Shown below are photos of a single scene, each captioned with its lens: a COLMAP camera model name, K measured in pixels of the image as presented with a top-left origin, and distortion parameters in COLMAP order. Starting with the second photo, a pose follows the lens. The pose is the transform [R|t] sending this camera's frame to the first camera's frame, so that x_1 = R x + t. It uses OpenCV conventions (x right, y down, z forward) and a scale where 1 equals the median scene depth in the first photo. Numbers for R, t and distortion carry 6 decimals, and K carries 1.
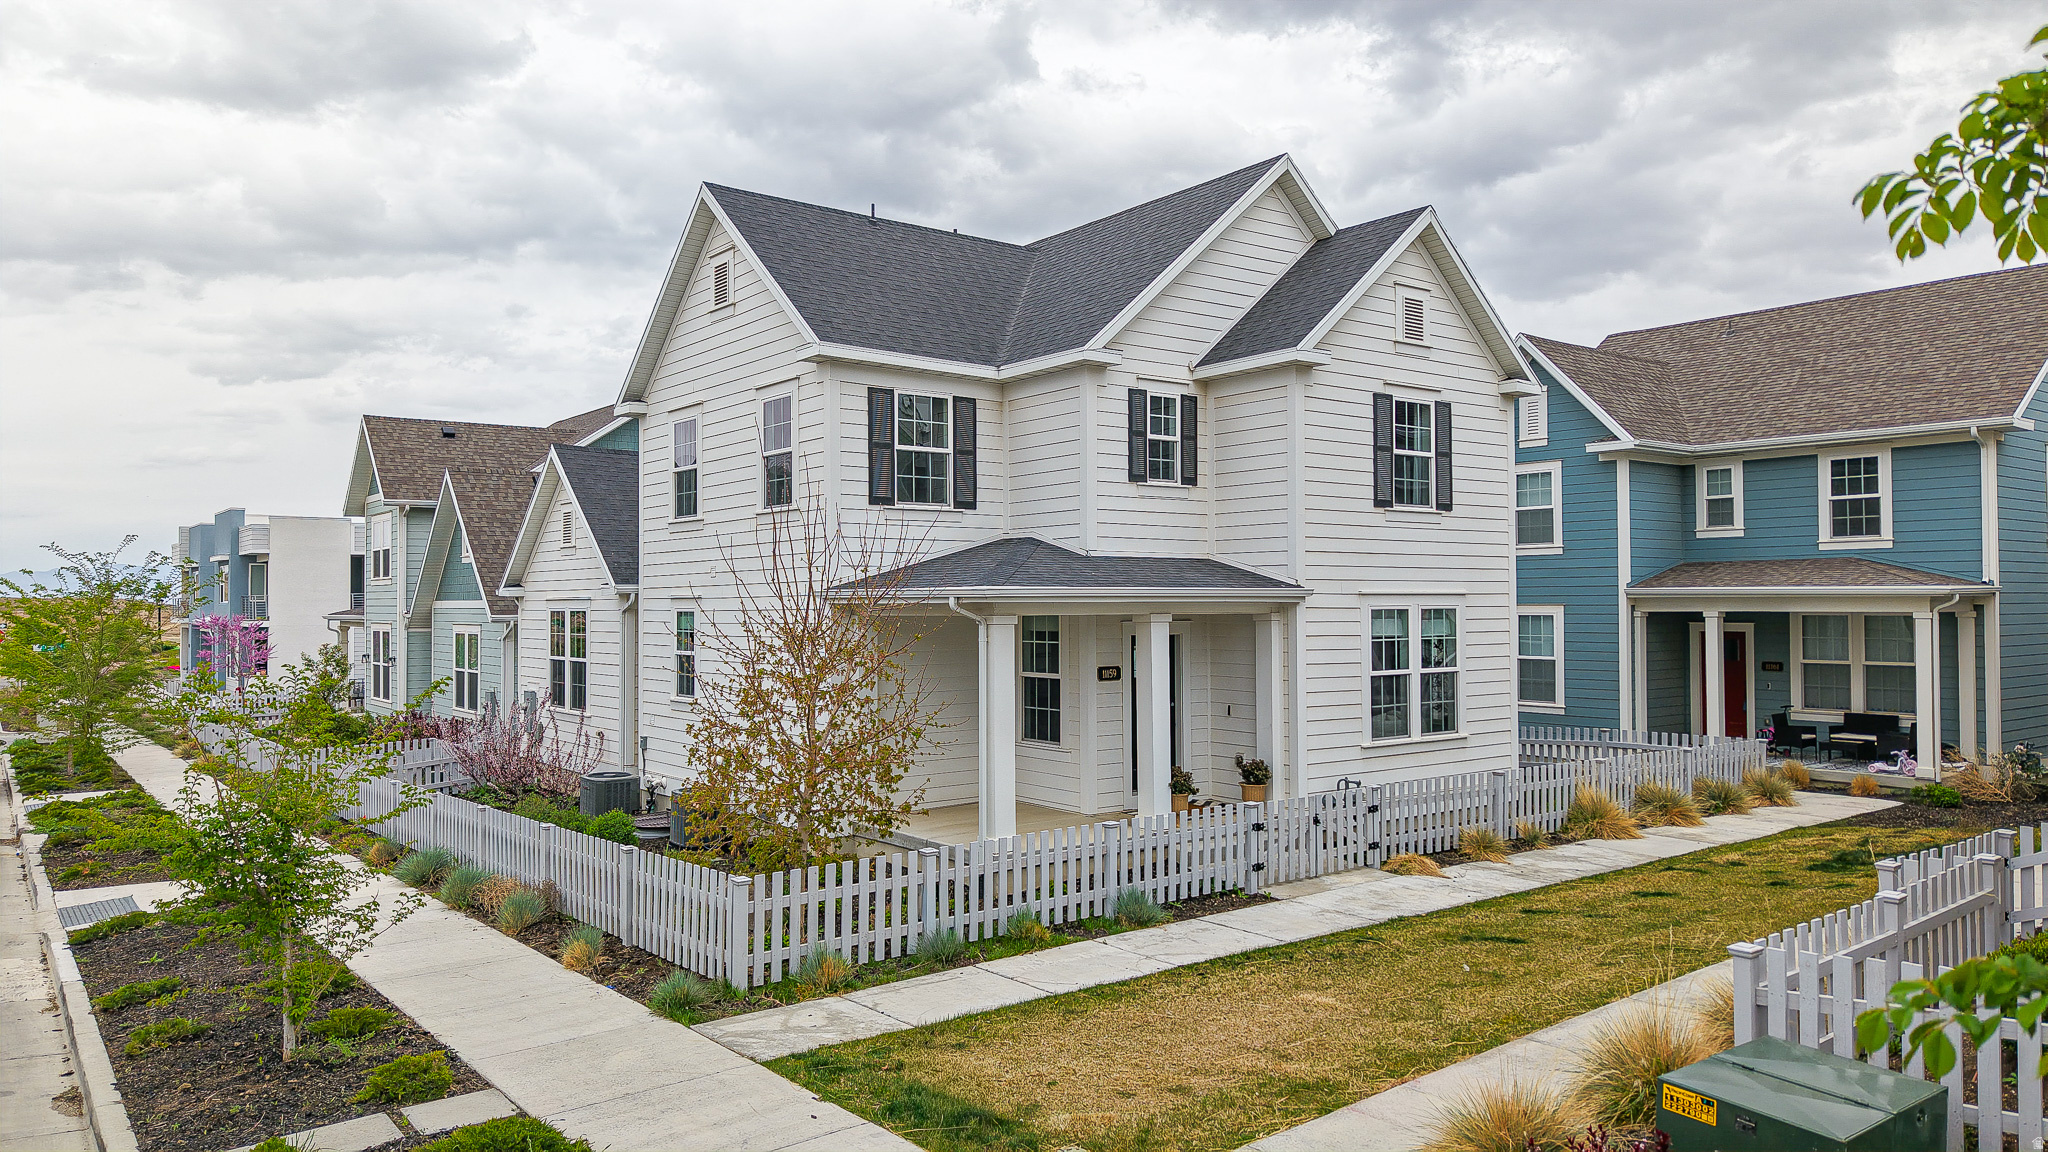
lens RADIAL K [[1381.4, 0, 1025.9], [0, 1381.4, 572.0], [0, 0, 1]] dist [0.006689, -0.001262]
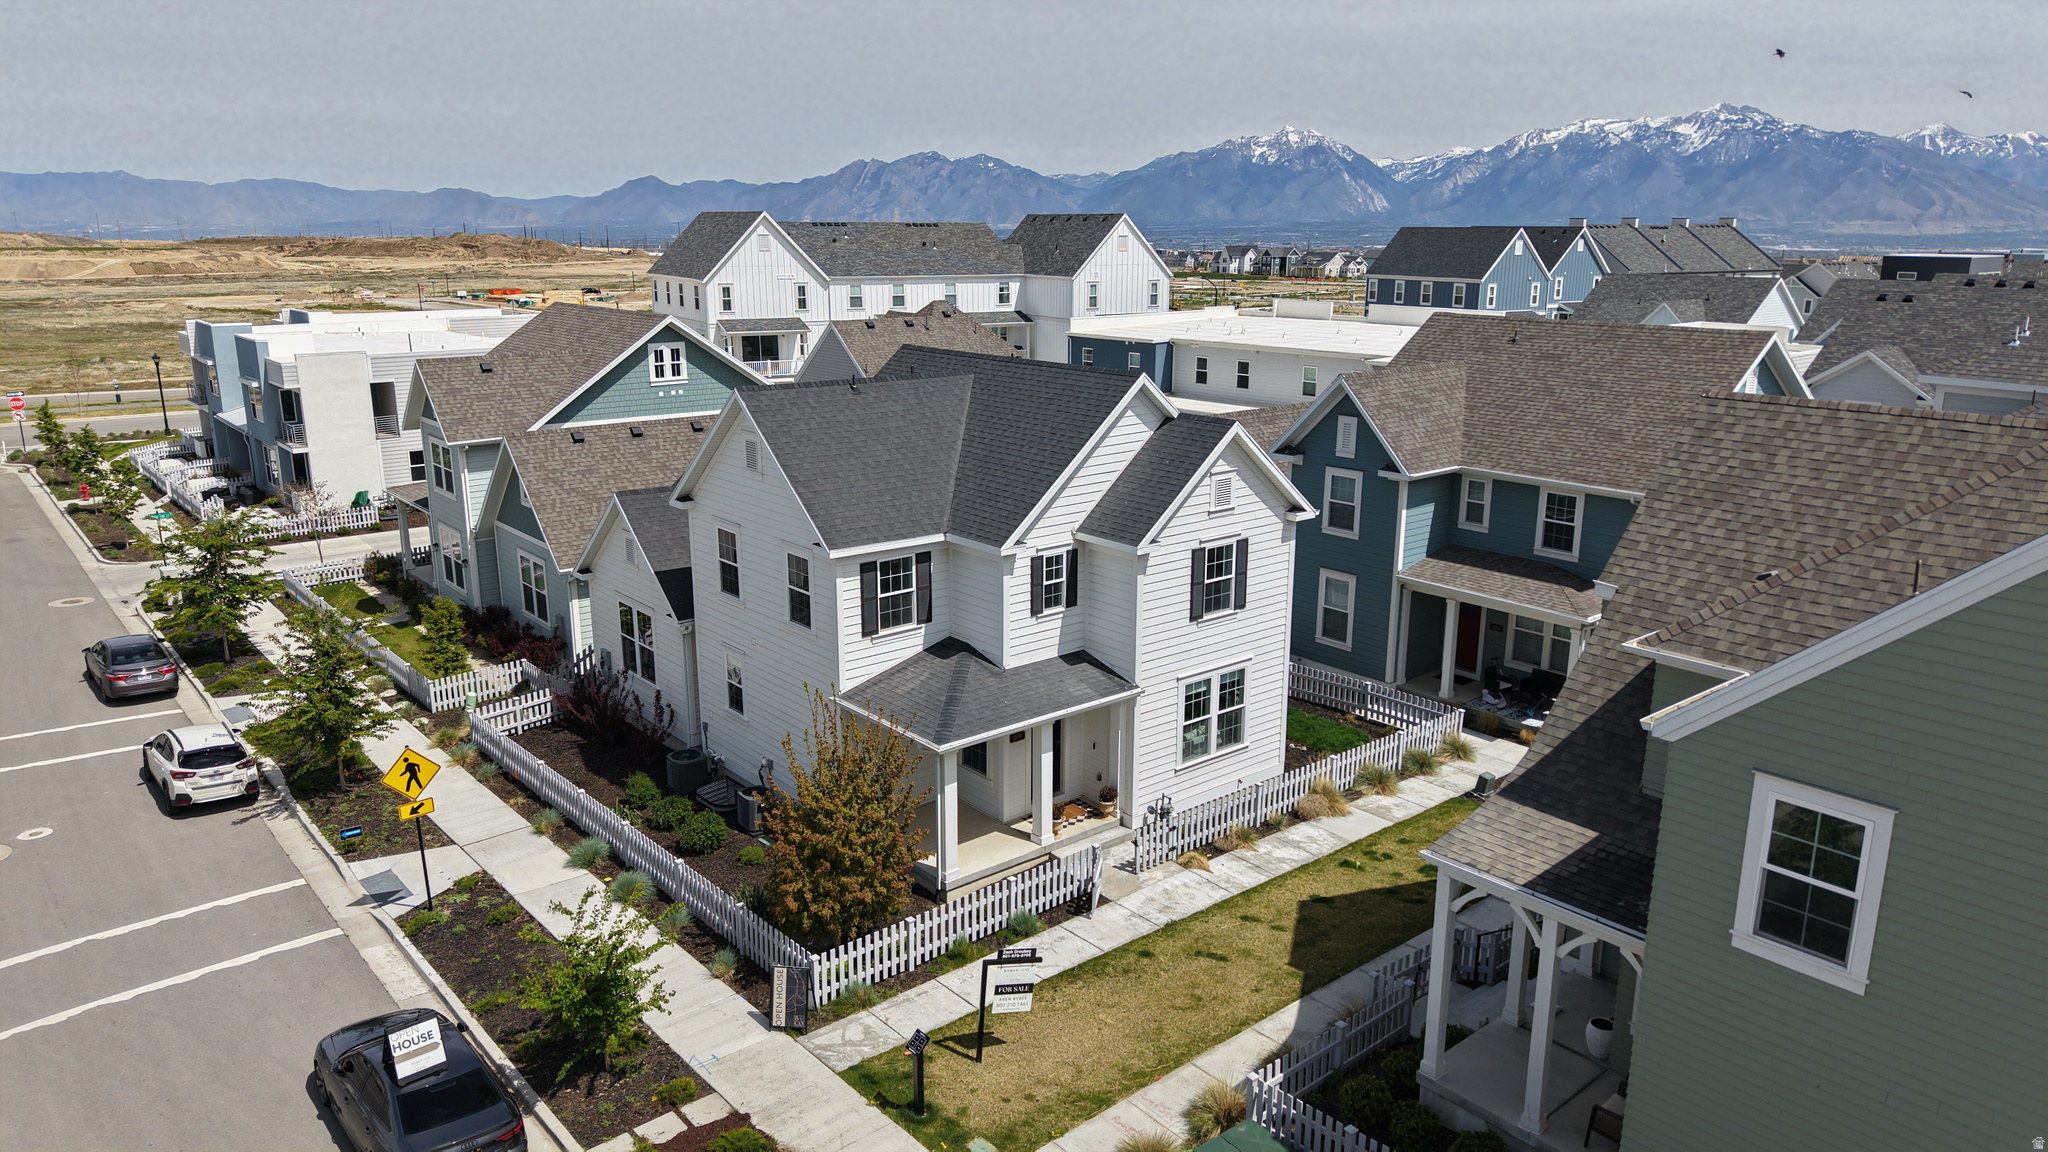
lens RADIAL K [[1376.2, 0, 1031.9], [0, 1376.2, 571.6], [0, 0, 1]] dist [0.050902, -0.026958]
pose [[0.999062, -0.003053, 0.043187, 0.009401], [-0.008625, 0.963485, 0.267625, -0.505066], [-0.042427, -0.267746, 0.962555, -0.451011]]
